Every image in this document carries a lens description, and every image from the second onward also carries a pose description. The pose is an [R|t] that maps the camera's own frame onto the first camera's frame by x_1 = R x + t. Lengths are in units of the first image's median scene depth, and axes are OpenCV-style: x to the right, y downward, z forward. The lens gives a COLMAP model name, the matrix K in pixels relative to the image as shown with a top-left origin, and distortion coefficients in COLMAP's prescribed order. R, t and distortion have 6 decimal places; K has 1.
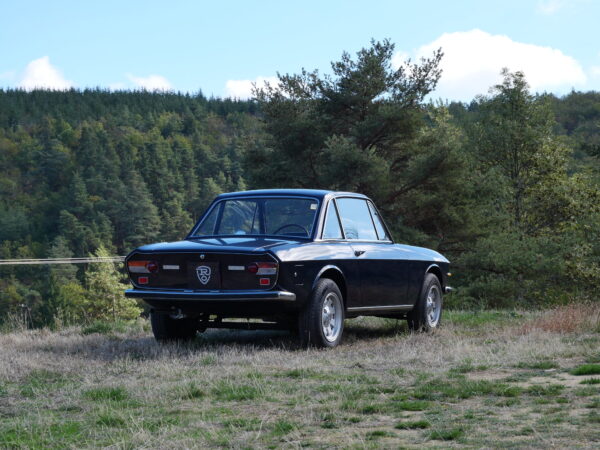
lens RADIAL K [[1528.7, 0, 301.8], [0, 1528.7, 223.8], [0, 0, 1]] dist [0.048287, 0.000000]
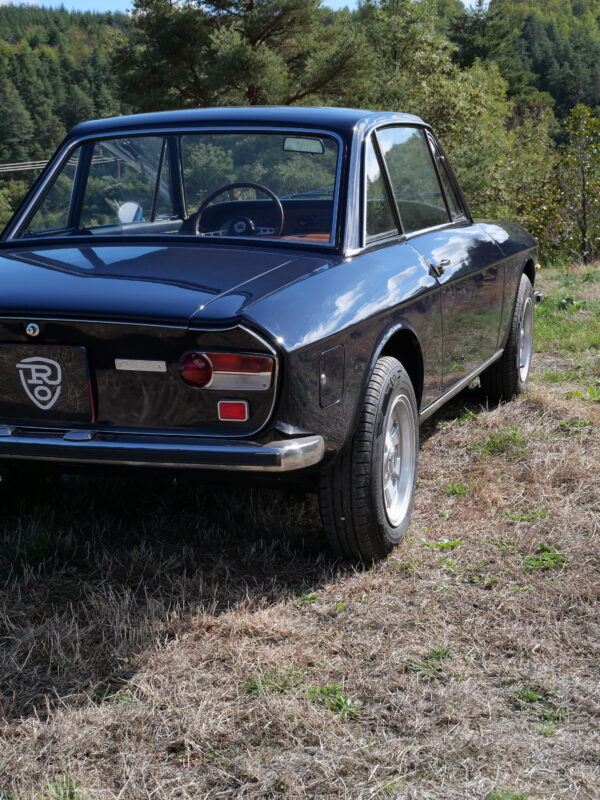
lens RADIAL K [[1291.4, 0, 299.5], [0, 1291.4, 406.1], [0, 0, 1]] dist [-0.002844, 0.000000]
pose [[0.994149, -0.042836, 0.099158, -0.013093], [0.020596, 0.976335, 0.215282, -0.007480], [-0.106034, -0.211980, 0.971505, 0.259233]]
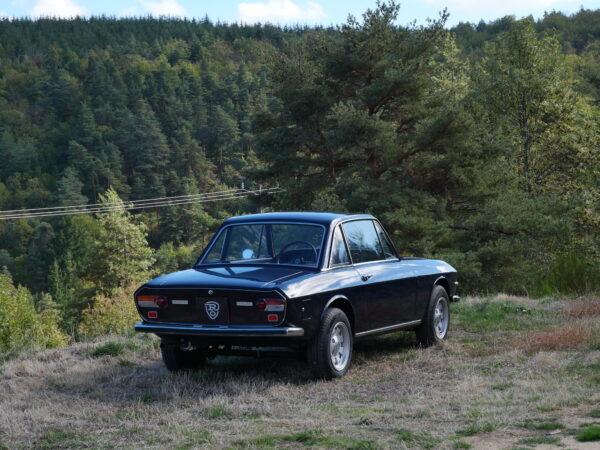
lens RADIAL K [[1528.7, 0, 300.9], [0, 1528.7, 226.2], [0, 0, 1]] dist [0.048287, 0.000000]
pose [[0.999798, -0.018600, -0.007596, 0.001070], [0.018963, 0.998526, 0.050851, -0.025924], [0.006639, -0.050985, 0.998677, -0.001739]]
